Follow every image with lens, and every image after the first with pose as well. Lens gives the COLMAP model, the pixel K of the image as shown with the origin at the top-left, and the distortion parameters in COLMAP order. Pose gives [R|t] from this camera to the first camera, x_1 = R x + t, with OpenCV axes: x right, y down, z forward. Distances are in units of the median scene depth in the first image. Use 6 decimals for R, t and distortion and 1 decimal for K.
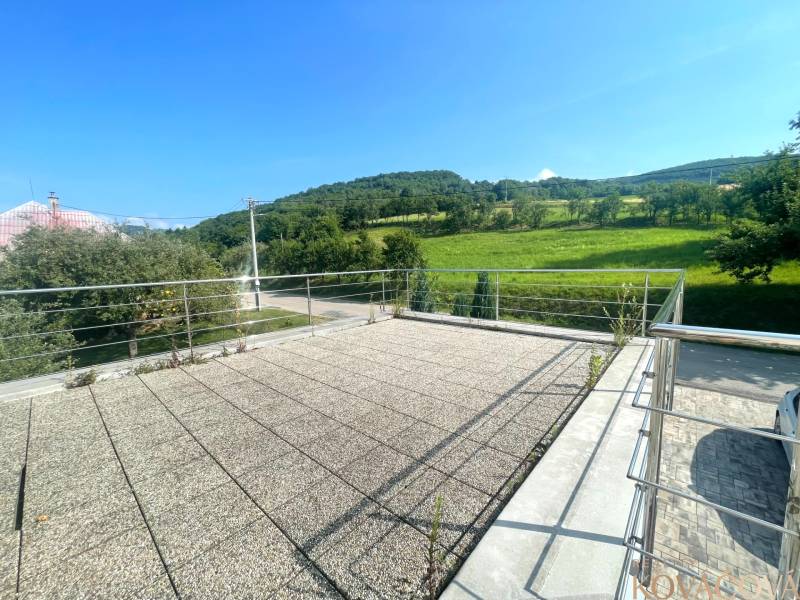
lens RADIAL K [[323.9, 0, 400.0], [0, 323.9, 300.0], [0, 0, 1]] dist [0.003345, -0.000021]
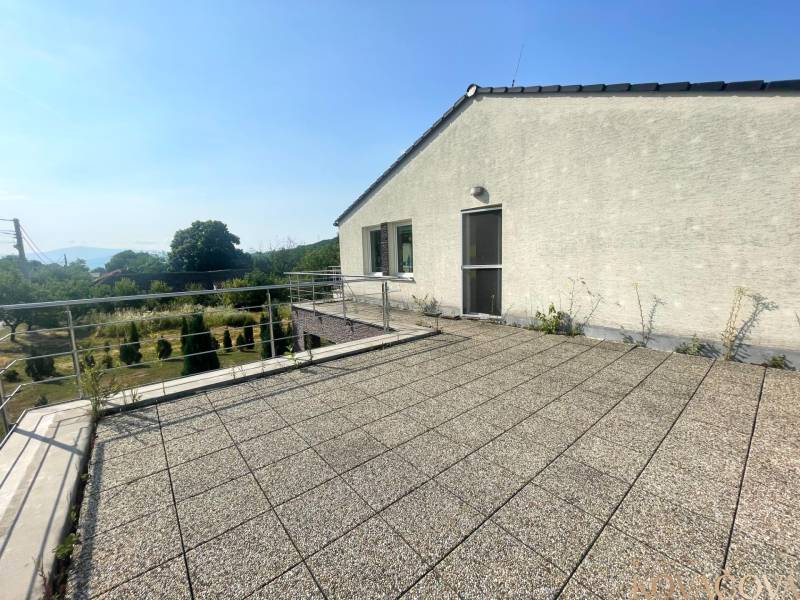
lens RADIAL K [[323.9, 0, 400.0], [0, 323.9, 300.0], [0, 0, 1]] dist [0.003345, -0.000021]
pose [[-0.989065, 0.035666, 0.143101, -0.026235], [0.069914, 0.967748, 0.242025, -0.284532], [-0.129854, 0.249383, -0.959659, 2.082819]]
